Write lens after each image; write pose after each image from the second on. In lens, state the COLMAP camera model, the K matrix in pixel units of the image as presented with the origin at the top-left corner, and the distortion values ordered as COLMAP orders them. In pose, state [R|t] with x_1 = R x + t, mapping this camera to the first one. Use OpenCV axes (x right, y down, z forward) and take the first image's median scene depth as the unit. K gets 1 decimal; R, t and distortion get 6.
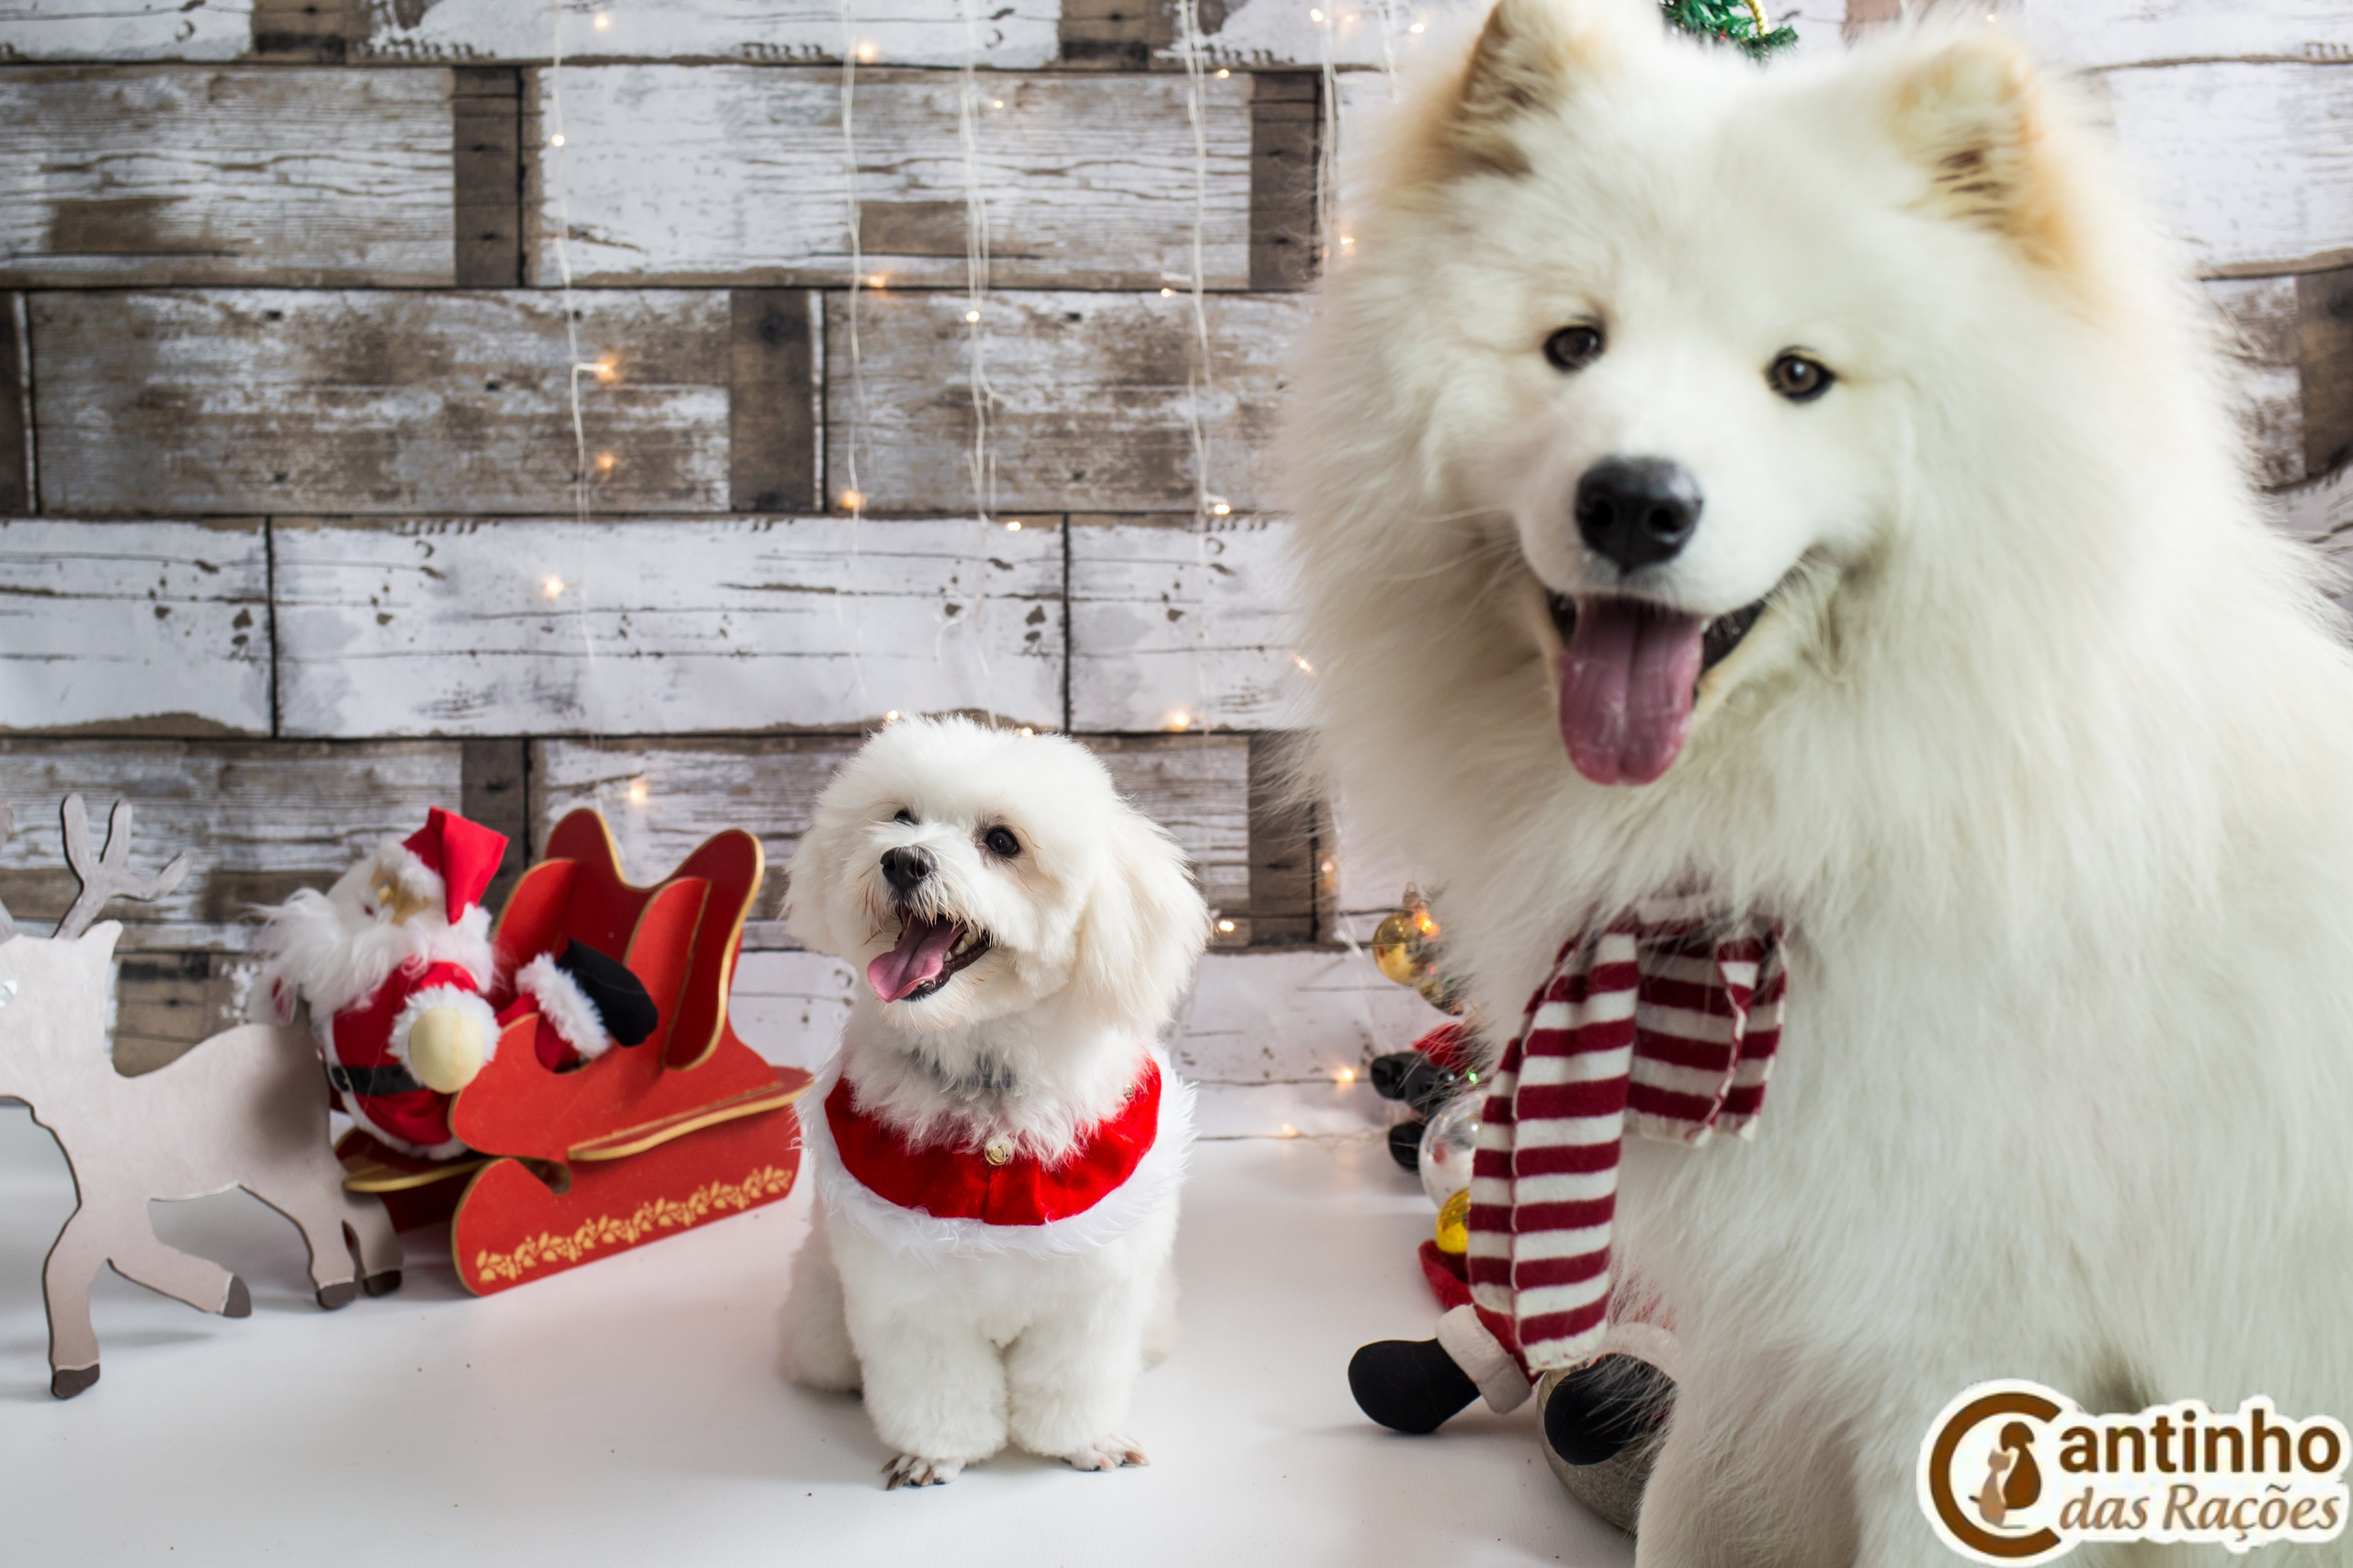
lens RADIAL K [[2642.3, 0, 1041.9], [0, 2642.3, 851.2], [0, 0, 1]] dist [-0.035869, 0.004000]
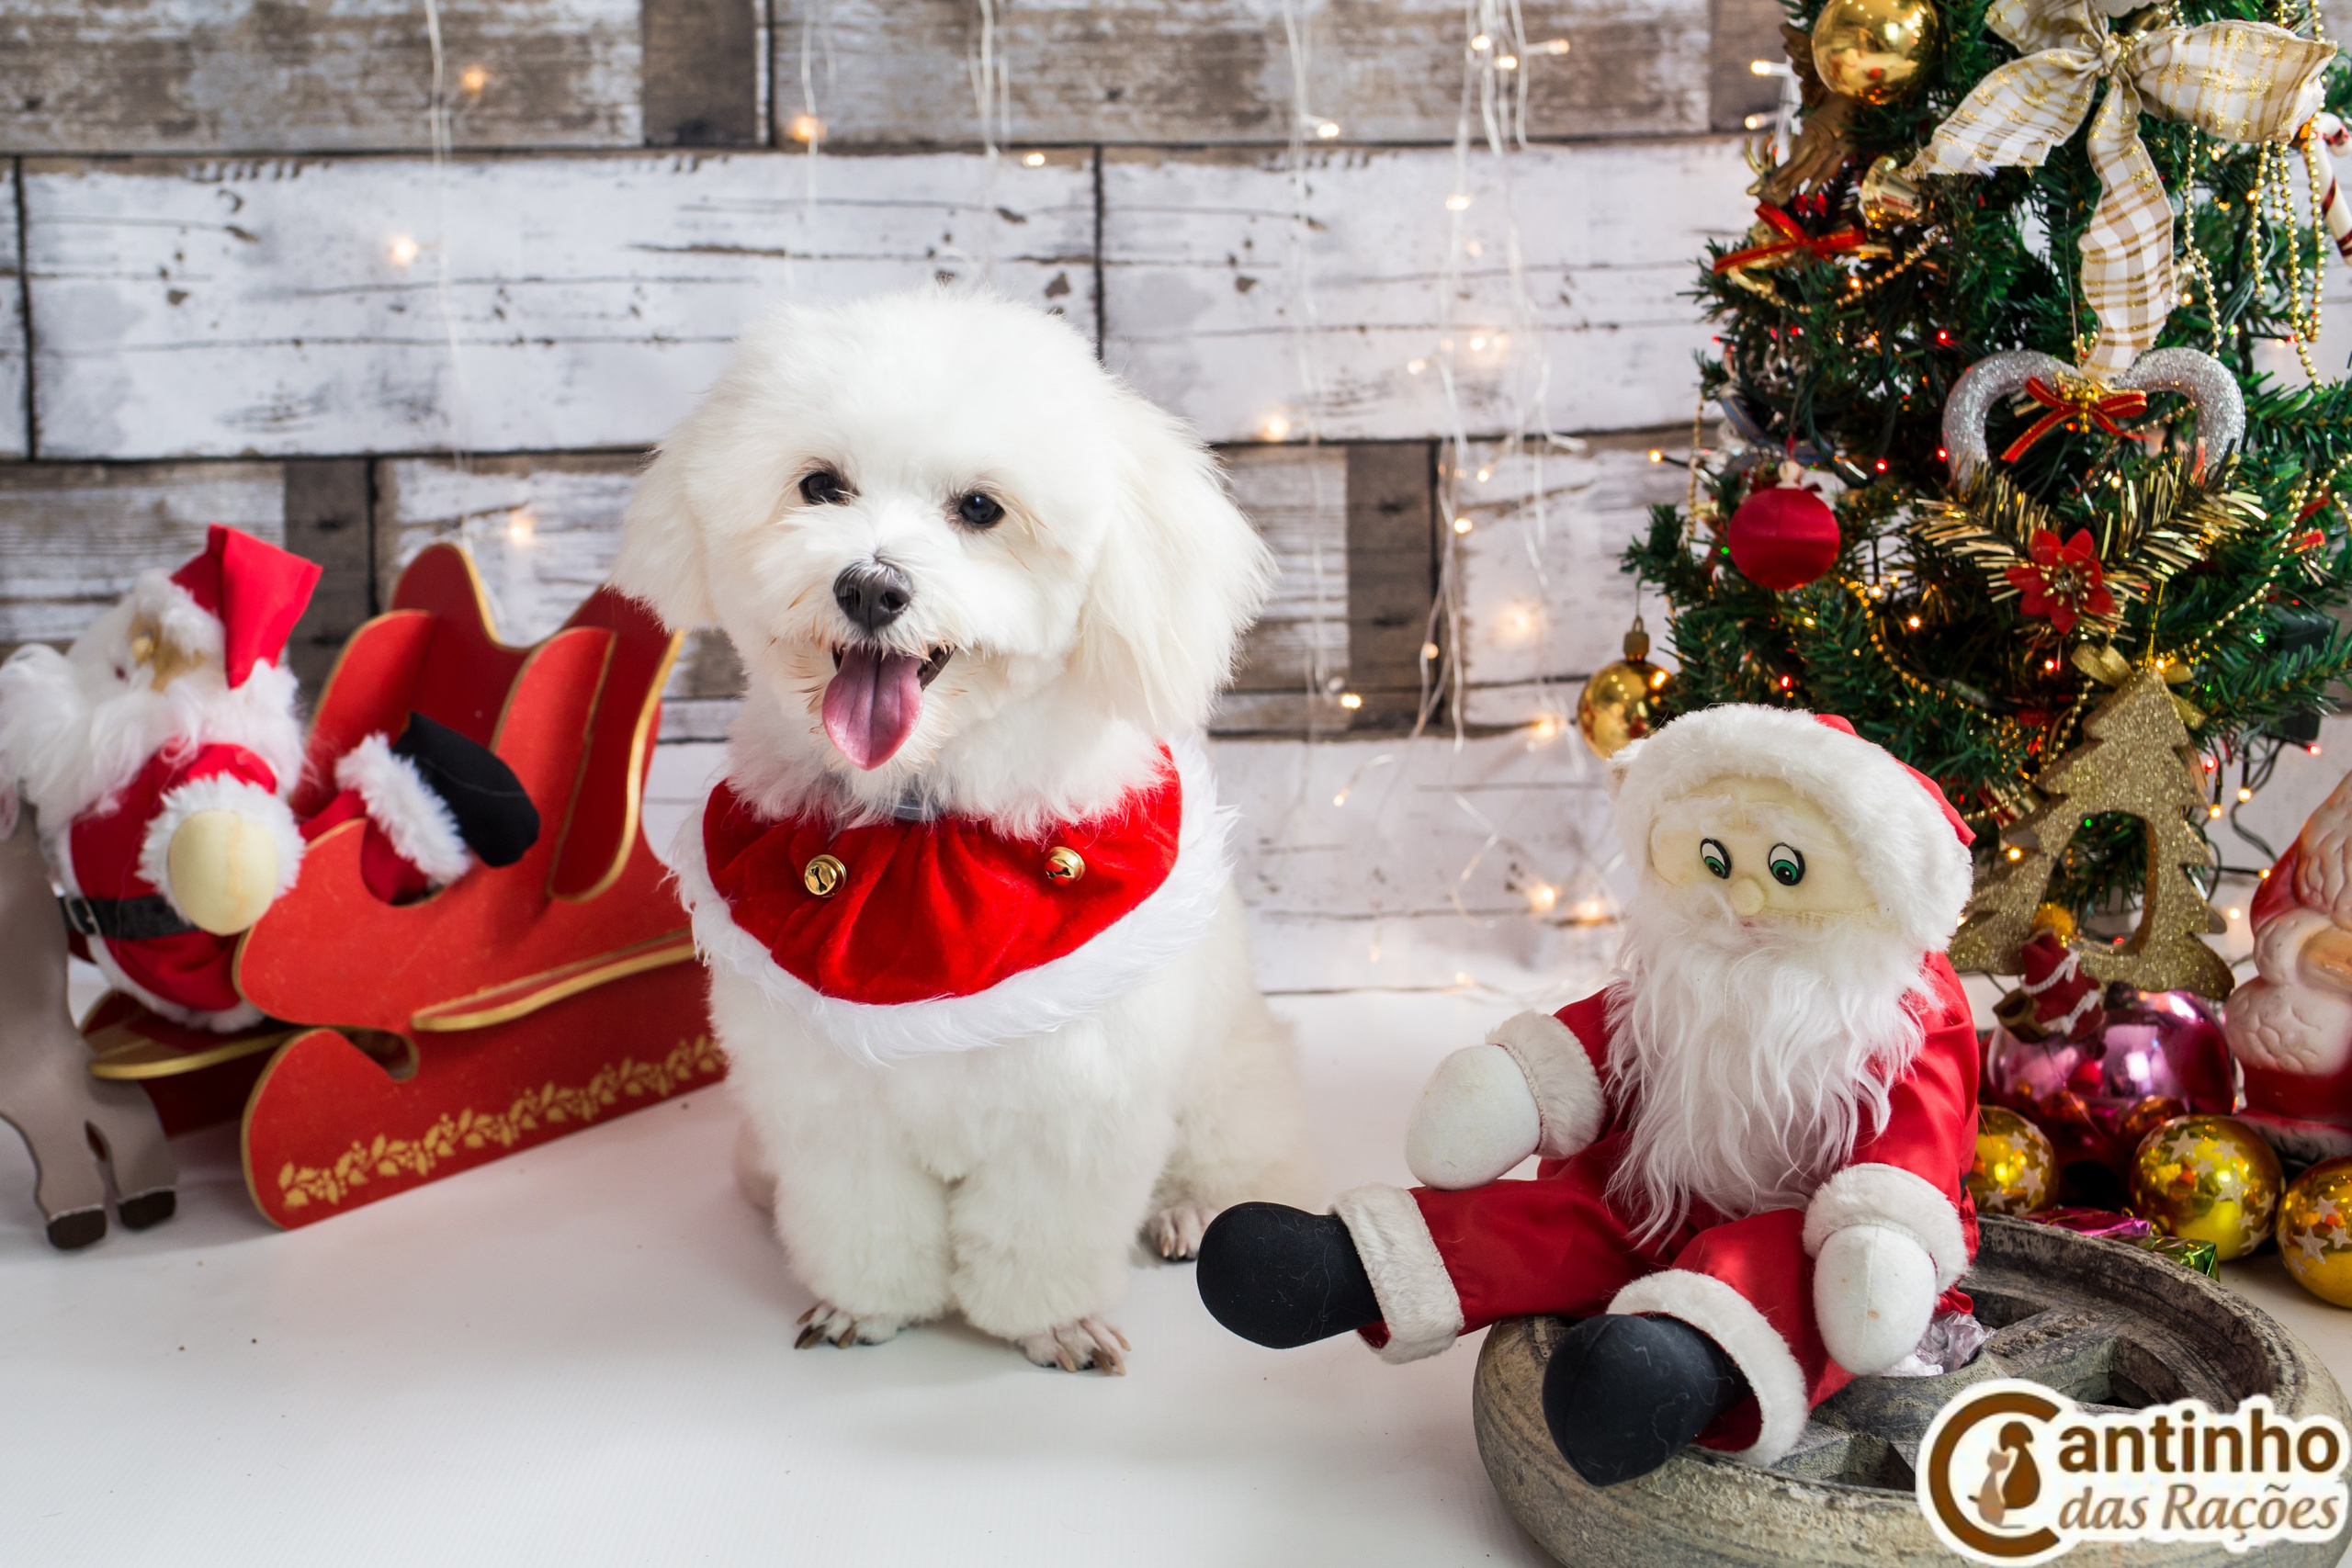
lens RADIAL K [[2773.7, 0, 942.1], [0, 2773.7, 784.6], [0, 0, 1]] dist [-0.082975, 0.079320]
pose [[0.999935, -0.006552, -0.009370, -0.028635], [0.006970, 0.998948, 0.045322, 0.015050], [0.009063, -0.045384, 0.998928, 0.224248]]
